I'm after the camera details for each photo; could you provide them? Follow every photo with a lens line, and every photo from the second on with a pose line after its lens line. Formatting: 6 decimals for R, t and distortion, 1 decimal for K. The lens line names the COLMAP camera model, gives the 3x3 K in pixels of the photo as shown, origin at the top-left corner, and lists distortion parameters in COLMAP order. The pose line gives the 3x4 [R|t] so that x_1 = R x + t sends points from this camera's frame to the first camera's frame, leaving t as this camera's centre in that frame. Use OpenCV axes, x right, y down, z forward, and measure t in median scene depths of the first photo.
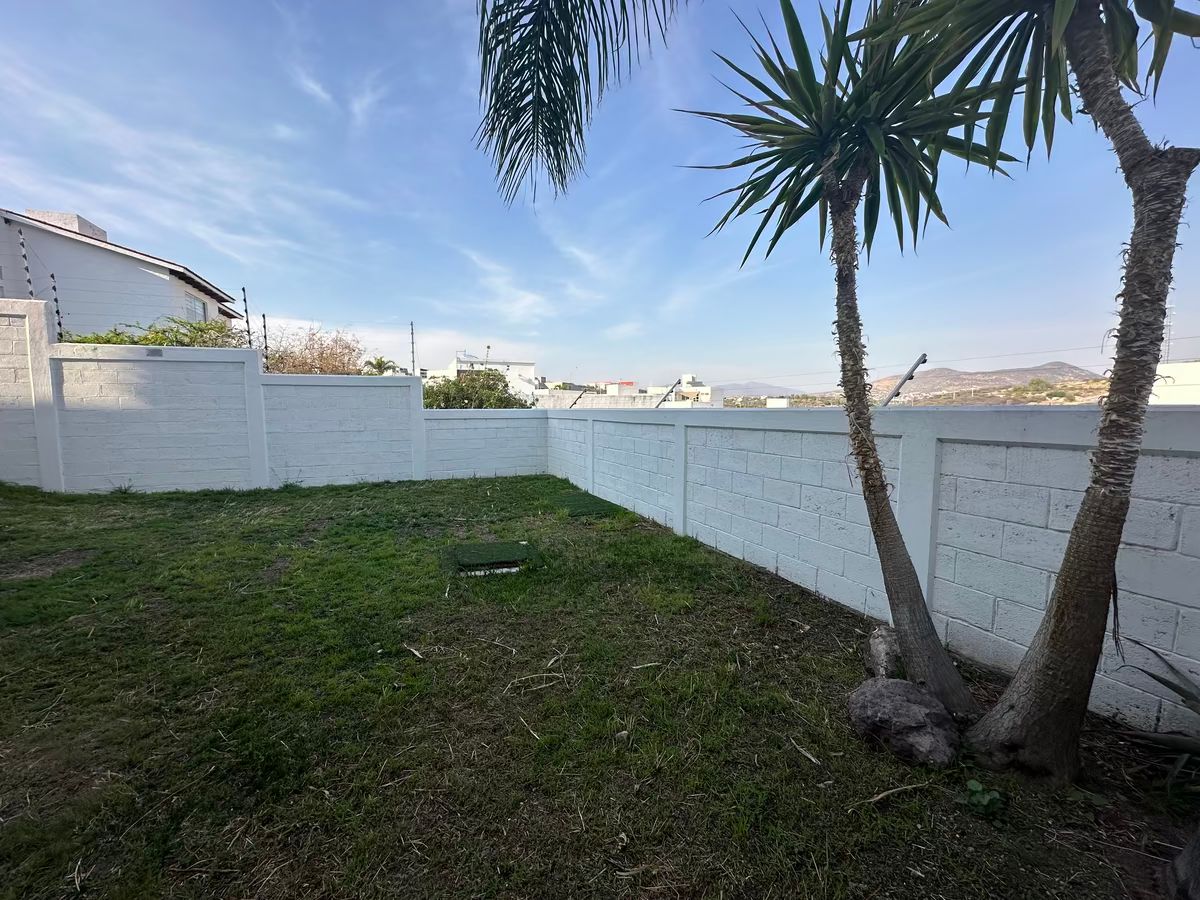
lens RADIAL K [[479.9, 0, 600.0], [0, 479.9, 450.0], [0, 0, 1]] dist [-0.001815, 0.000171]
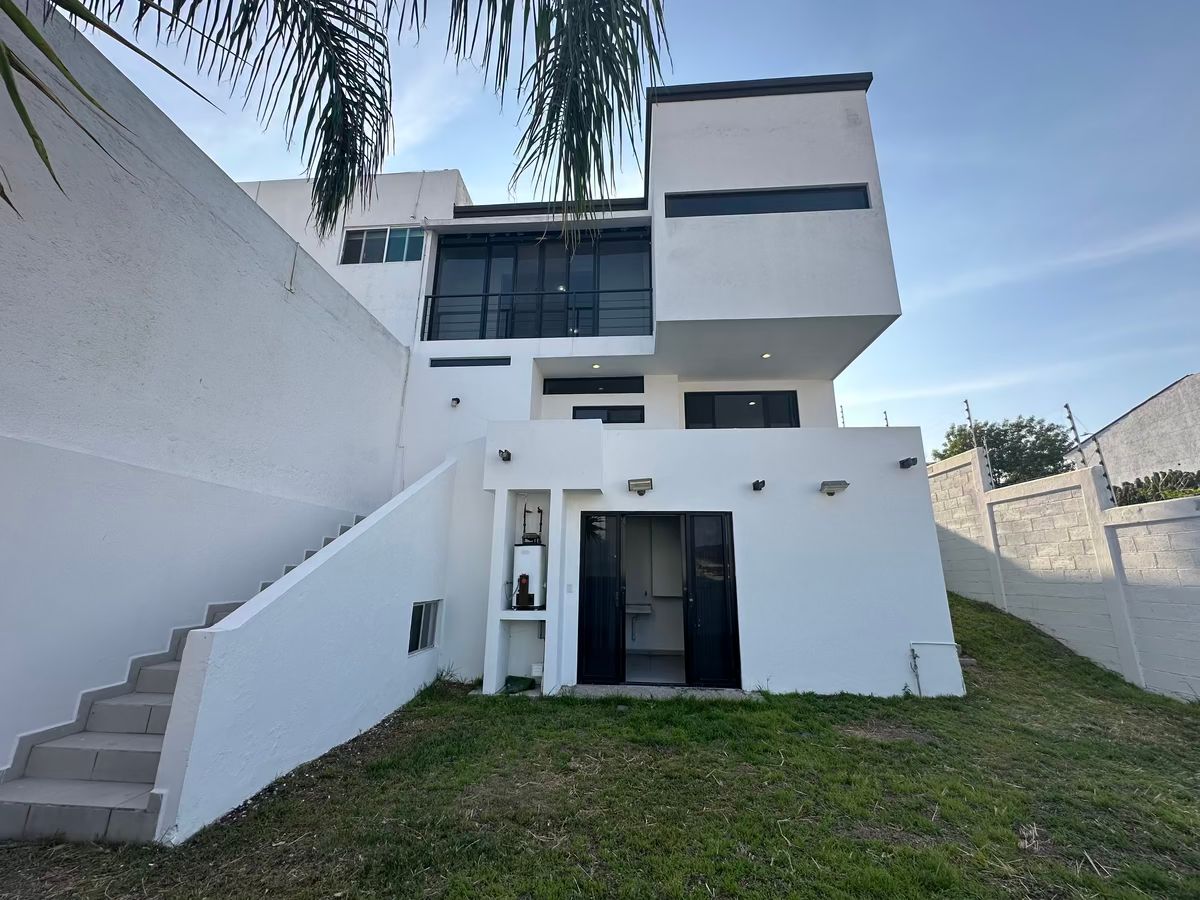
lens RADIAL K [[477.5, 0, 600.0], [0, 477.5, 450.0], [0, 0, 1]] dist [-0.002646, 0.000404]
pose [[-0.451066, -0.224180, -0.863877, 0.148564], [-0.088073, 0.974395, -0.206874, -0.074876], [0.888135, -0.017230, -0.459260, 0.707389]]
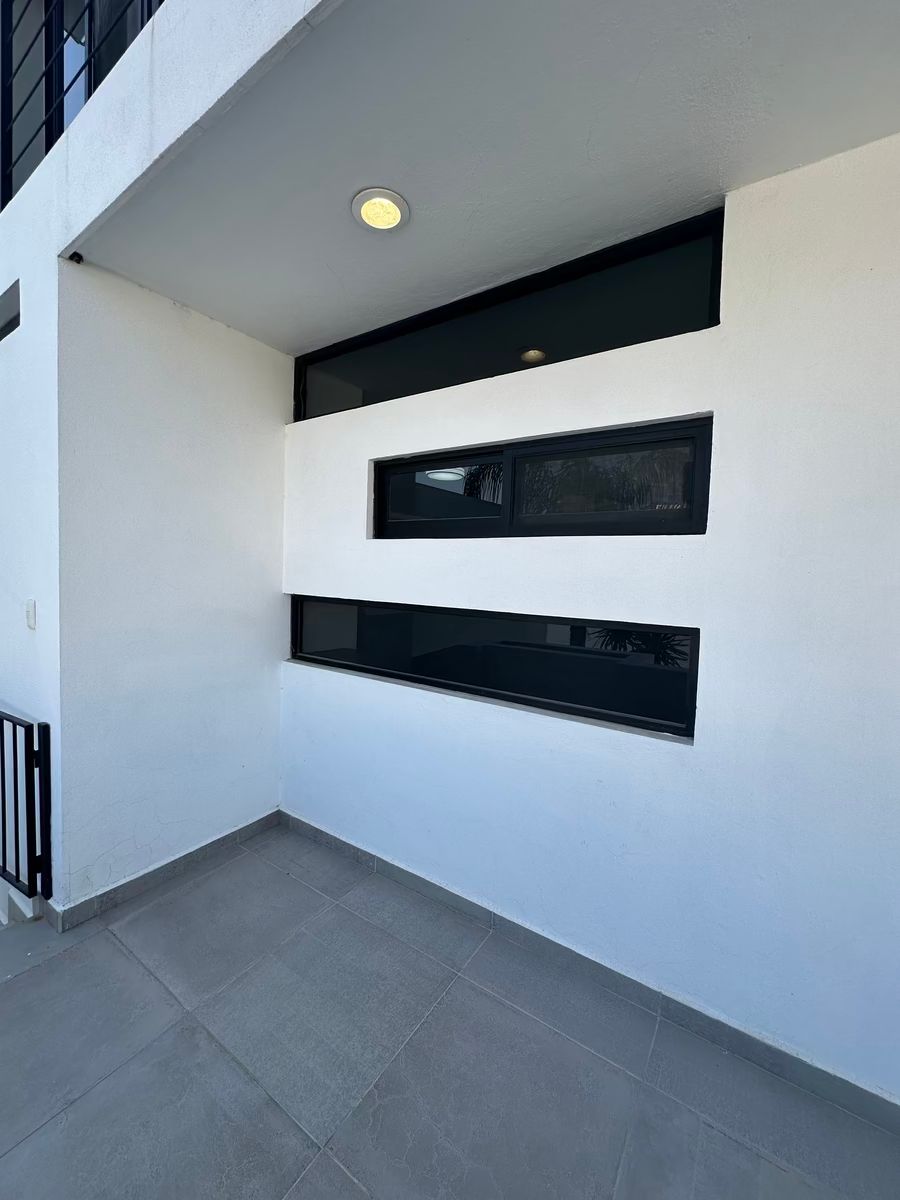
lens RADIAL K [[479.9, 0, 448.7], [0, 479.9, 595.5], [0, 0, 1]] dist [-0.001815, 0.000171]
pose [[-0.833820, 0.009218, -0.551959, -1.030413], [-0.074107, 0.988941, 0.128466, -0.498700], [0.547039, 0.148022, -0.823916, 0.244913]]
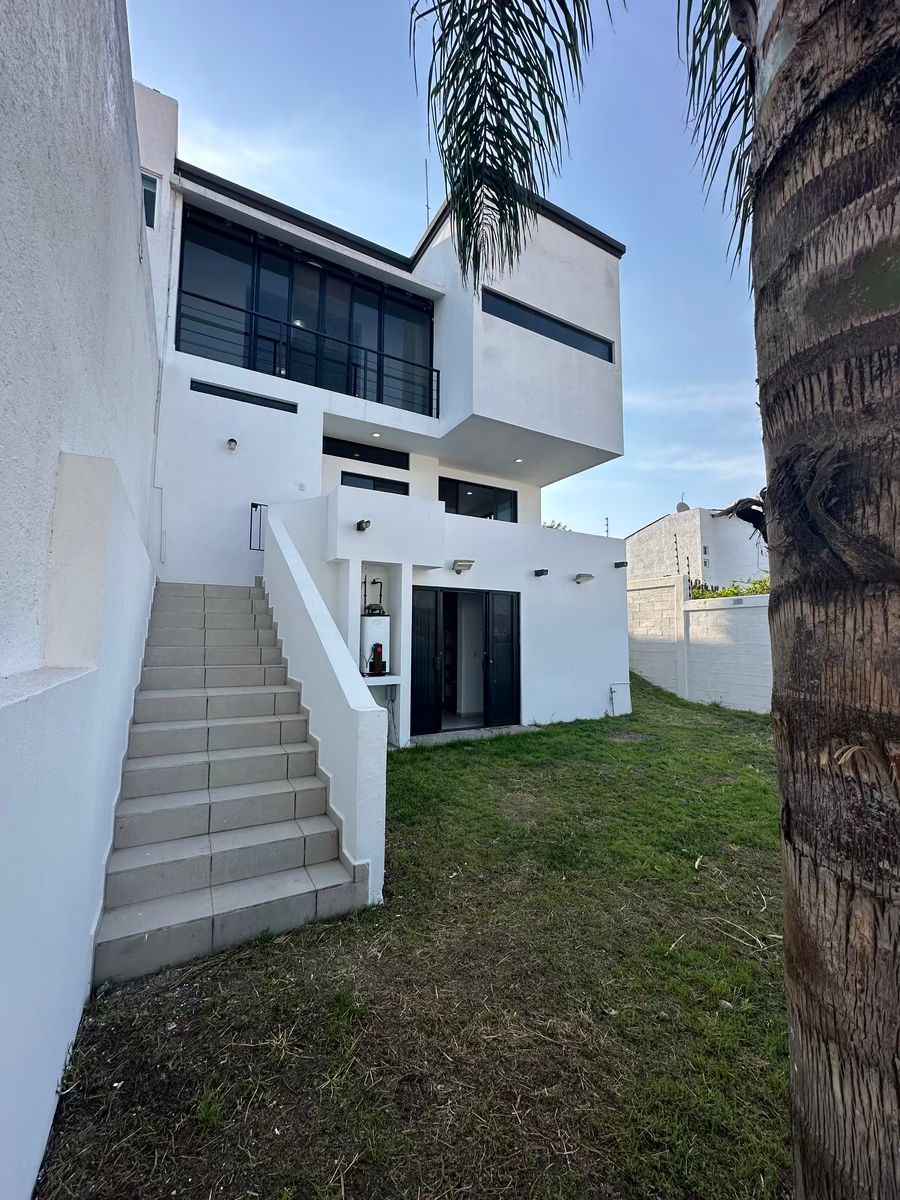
lens RADIAL K [[479.9, 0, 448.7], [0, 479.9, 595.5], [0, 0, 1]] dist [-0.001815, 0.000171]
pose [[0.119932, -0.080823, -0.989487, 0.375318], [-0.093666, 0.991314, -0.092325, -0.032760], [0.988354, 0.103754, 0.111320, 0.091049]]
